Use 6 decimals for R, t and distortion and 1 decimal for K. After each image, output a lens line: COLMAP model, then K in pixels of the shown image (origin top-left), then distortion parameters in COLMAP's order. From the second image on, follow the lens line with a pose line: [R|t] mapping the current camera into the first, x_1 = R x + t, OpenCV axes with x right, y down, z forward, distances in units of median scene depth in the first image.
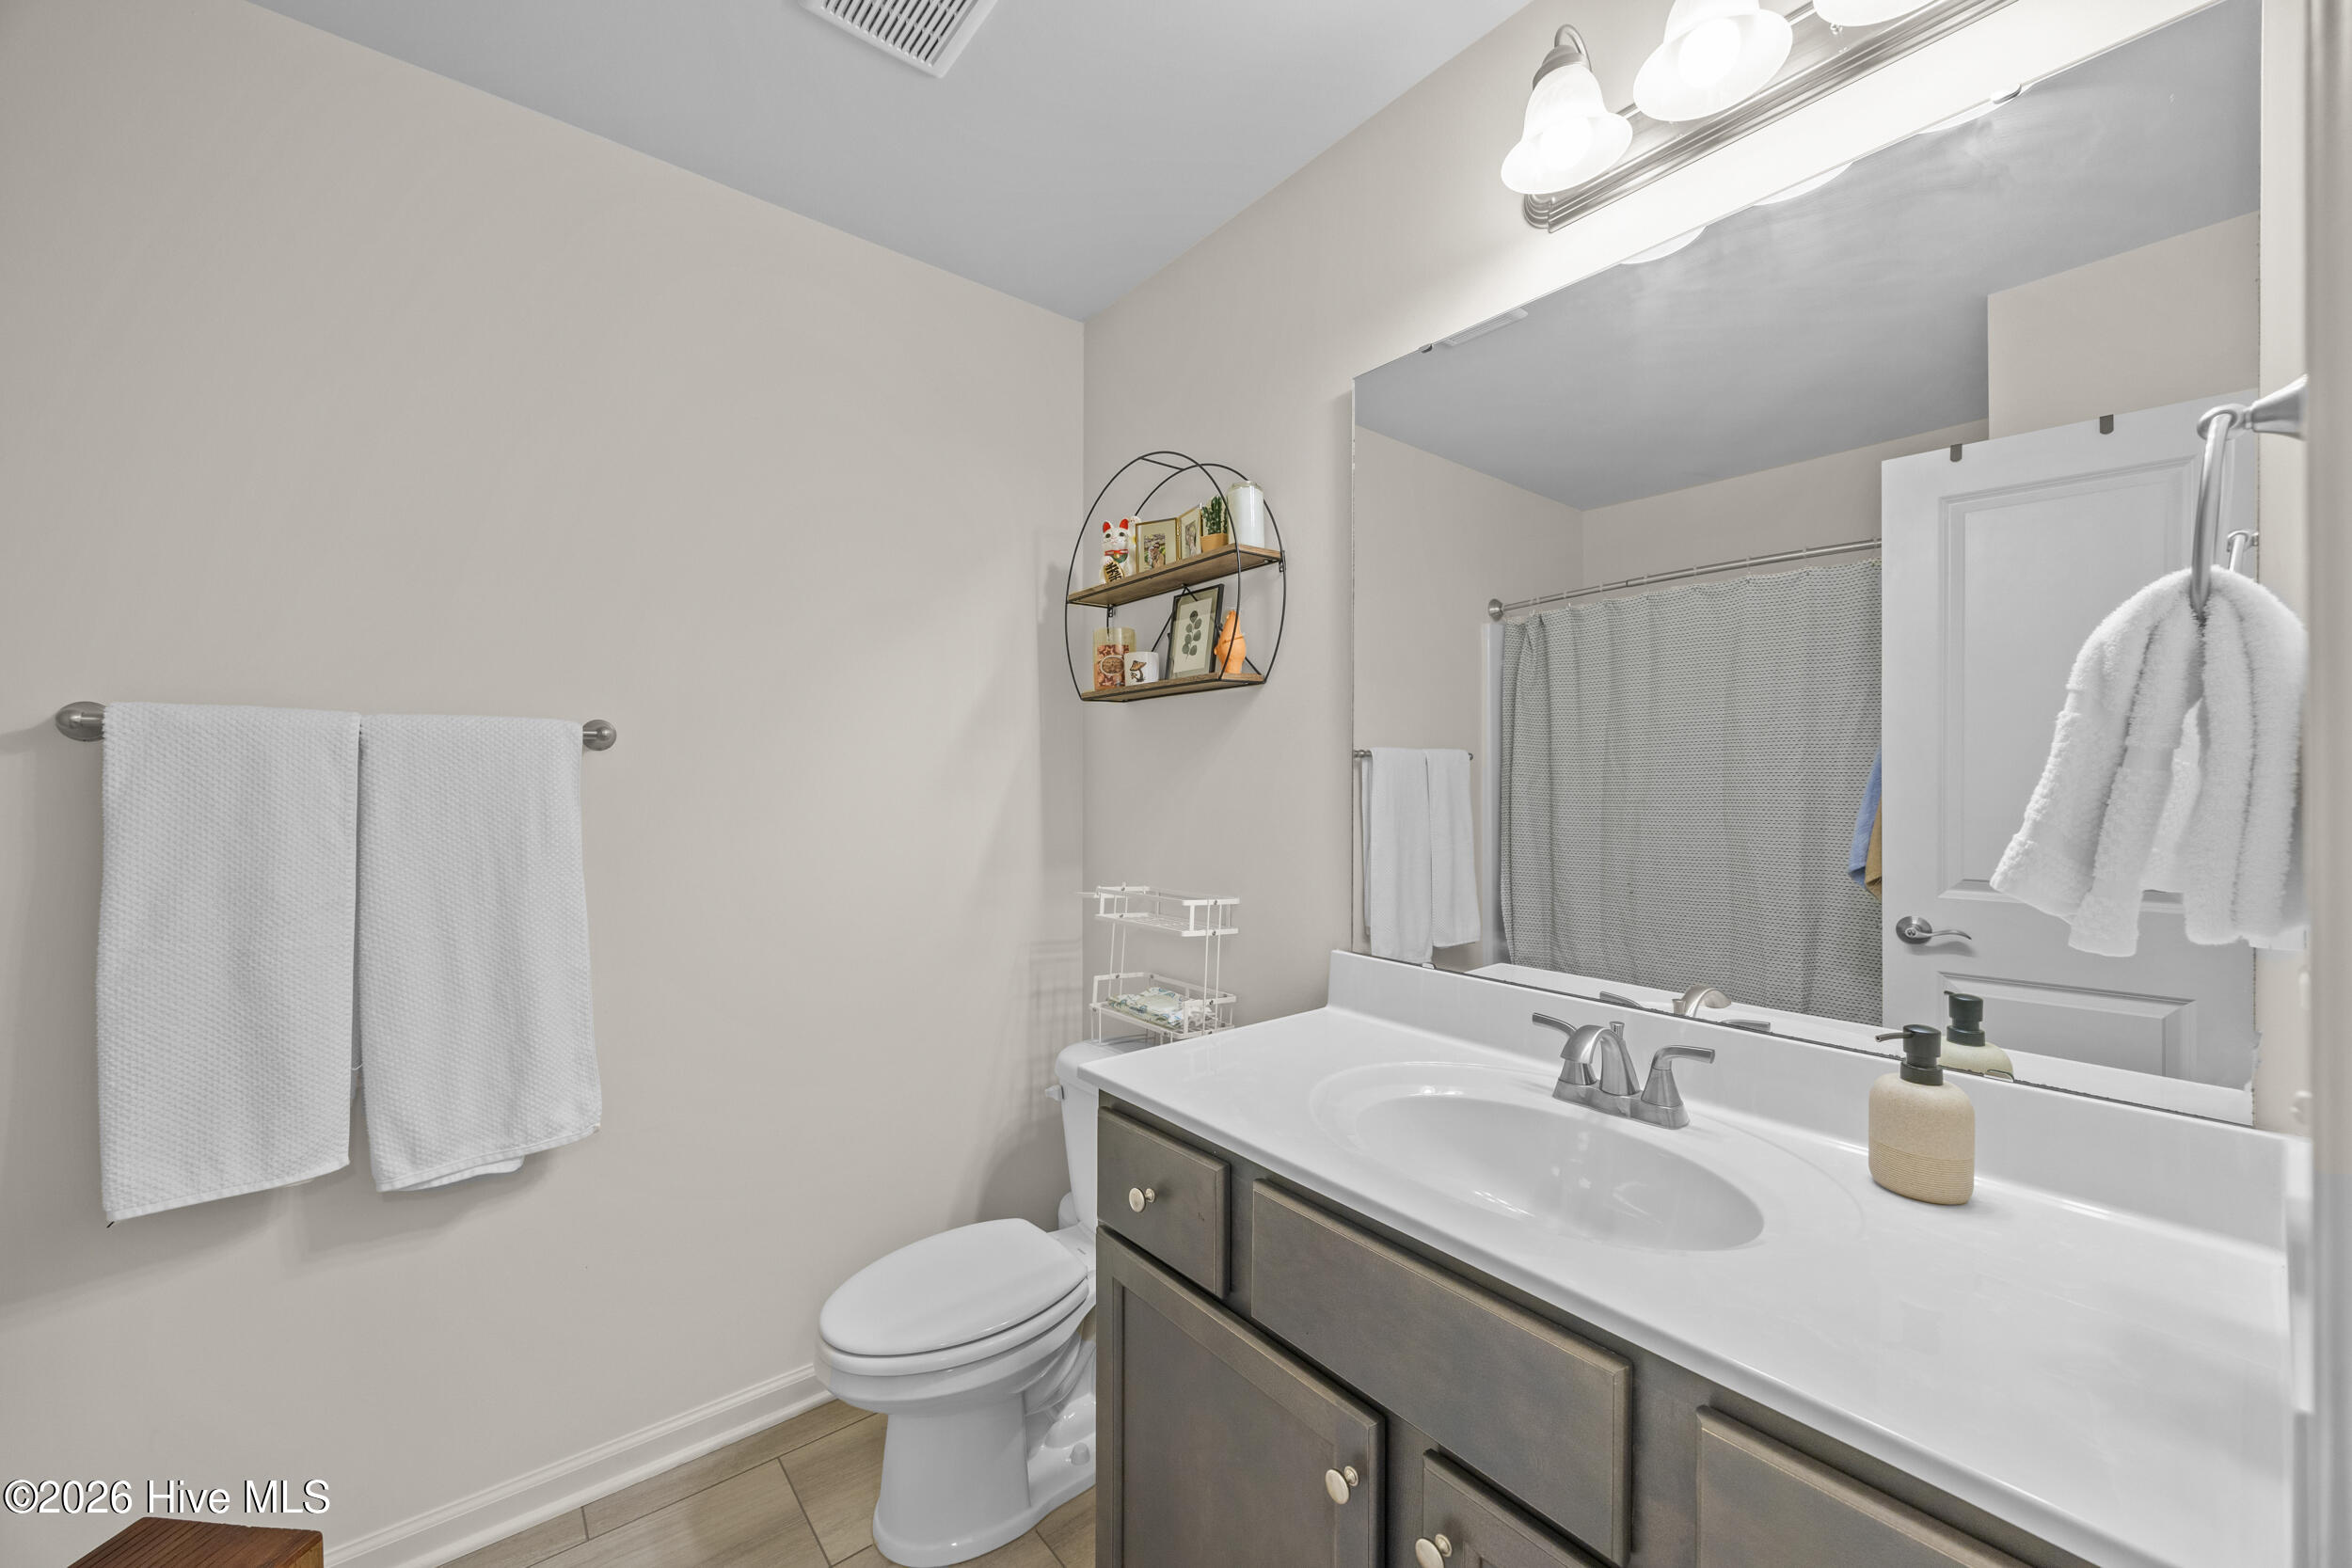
lens RADIAL K [[897.1, 0, 1171.5], [0, 897.1, 783.4], [0, 0, 1]] dist [0.001153, -0.000570]
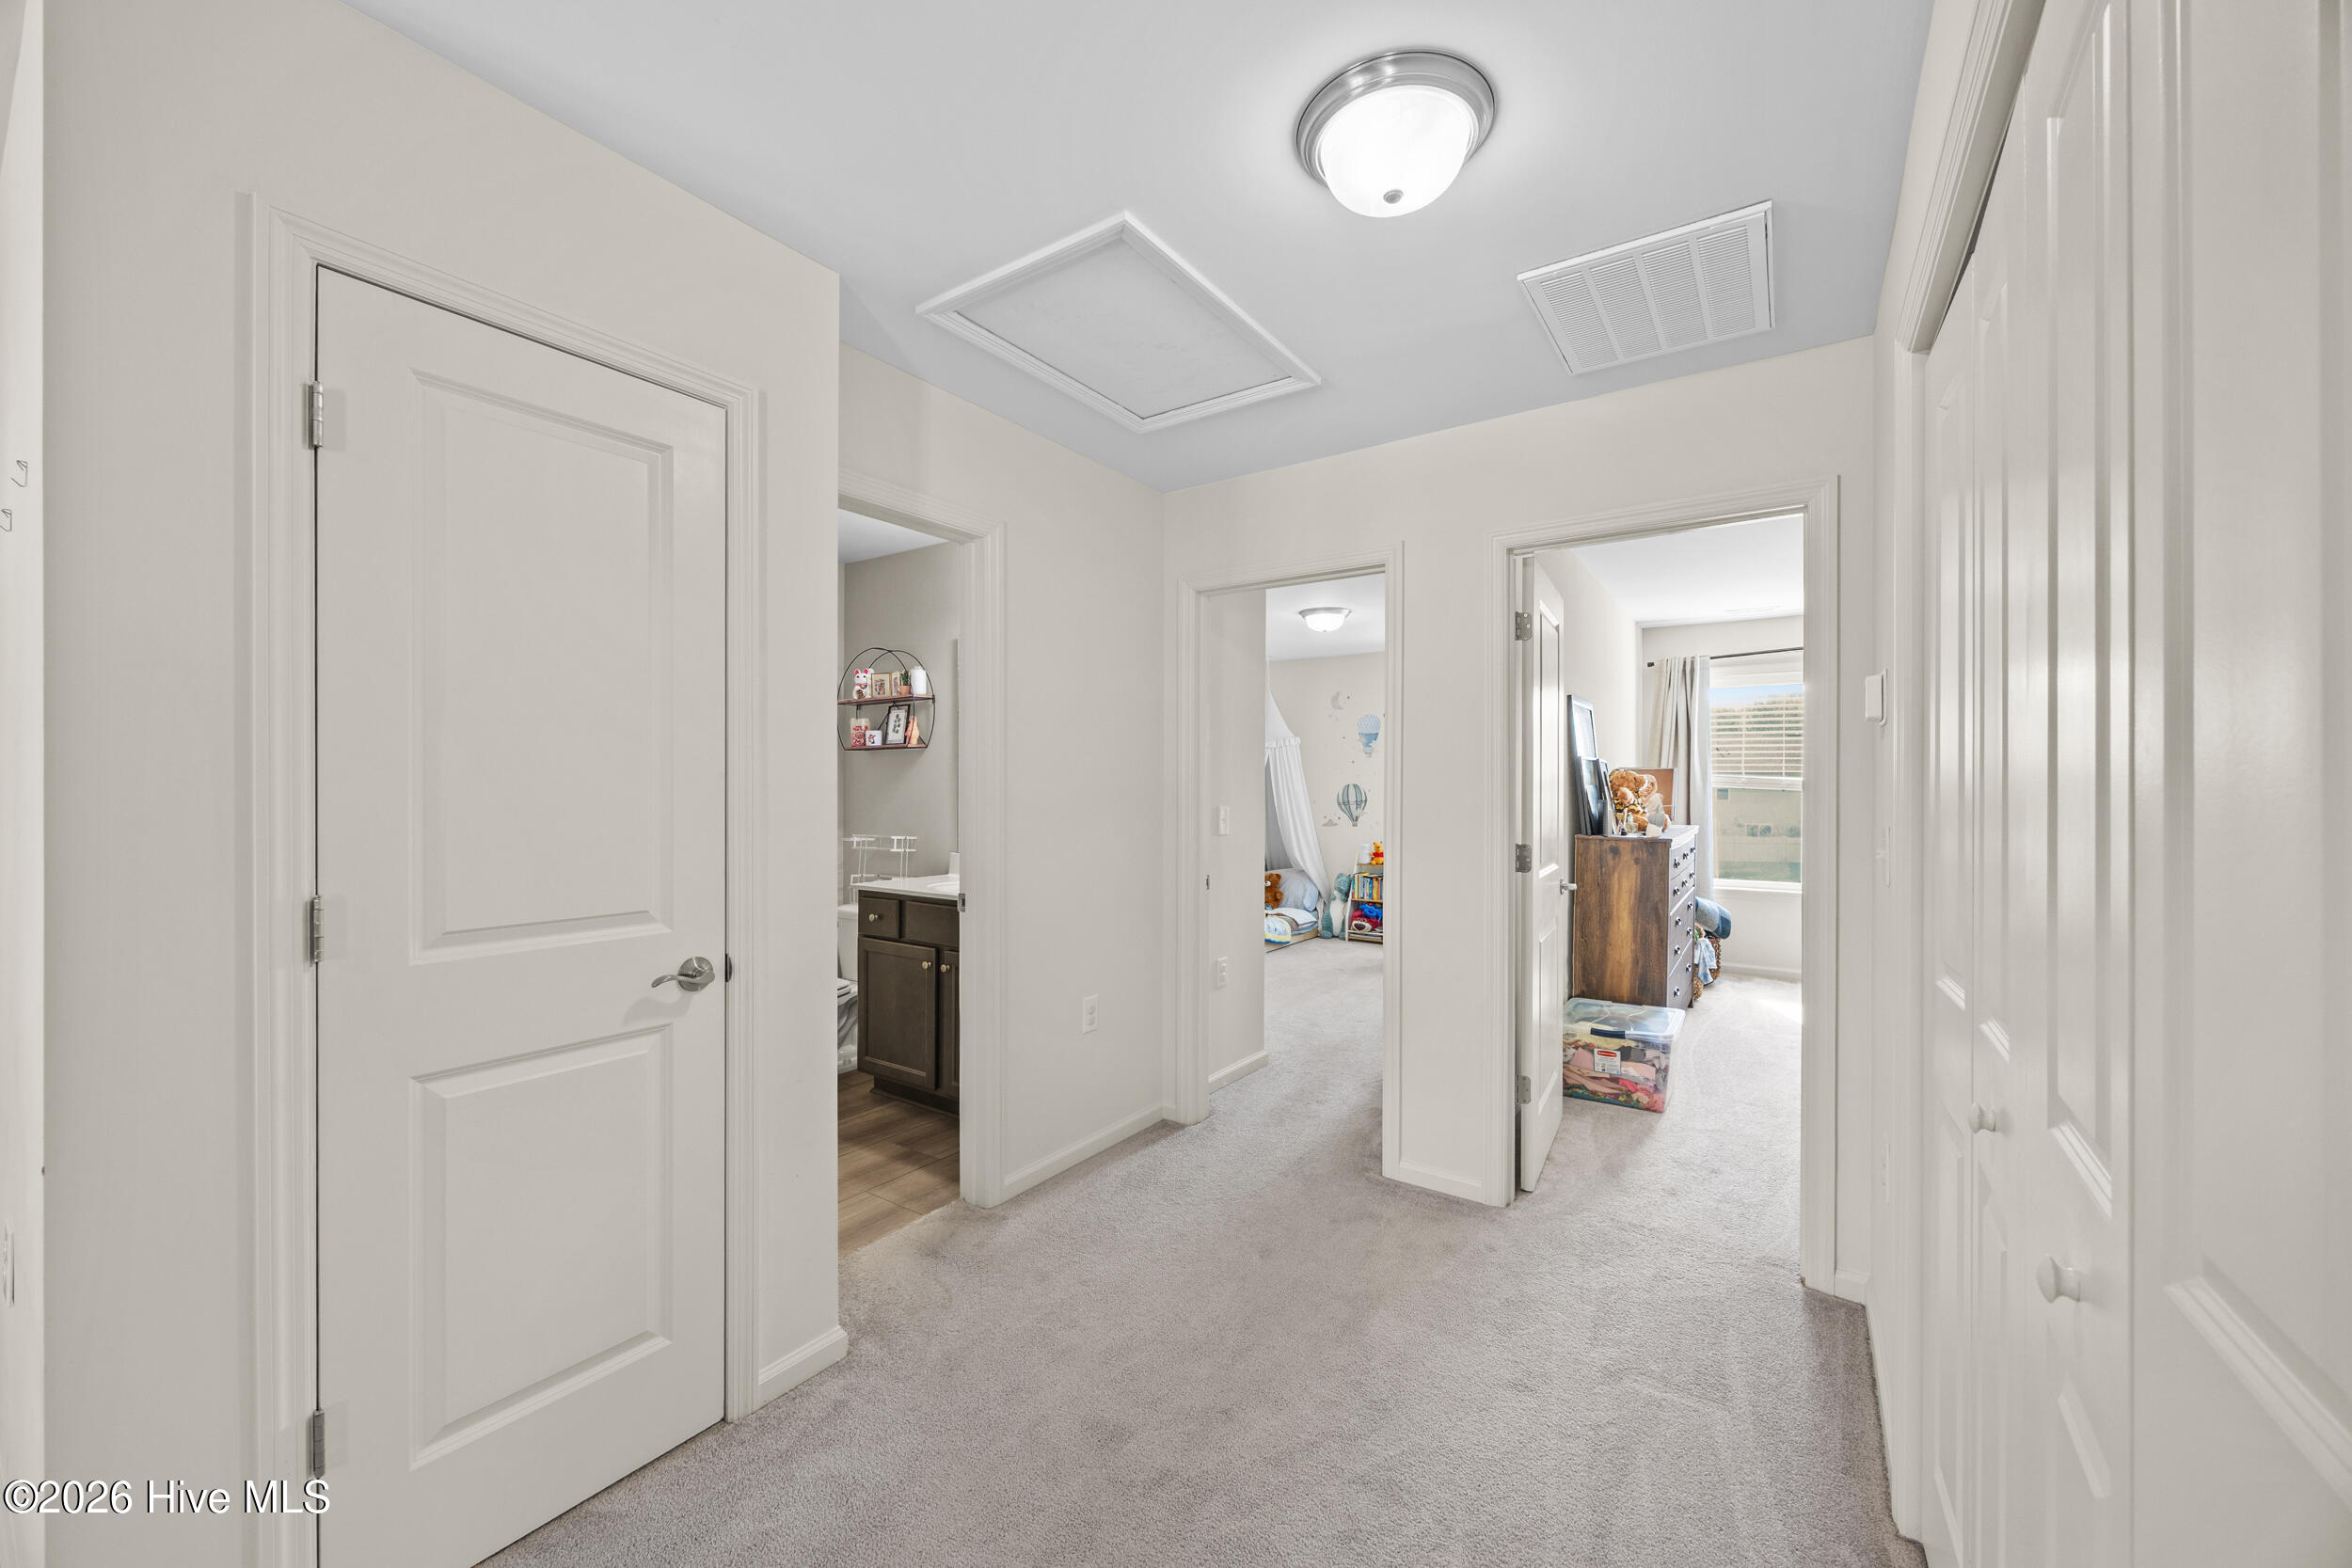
lens RADIAL K [[897.1, 0, 1180.3], [0, 897.1, 782.7], [0, 0, 1]] dist [0.001153, -0.000570]
pose [[0.955885, 0.003891, 0.293714, 0.044847], [-0.002756, 0.999987, -0.004280, -0.006967], [-0.293727, 0.003281, 0.955884, -1.496116]]
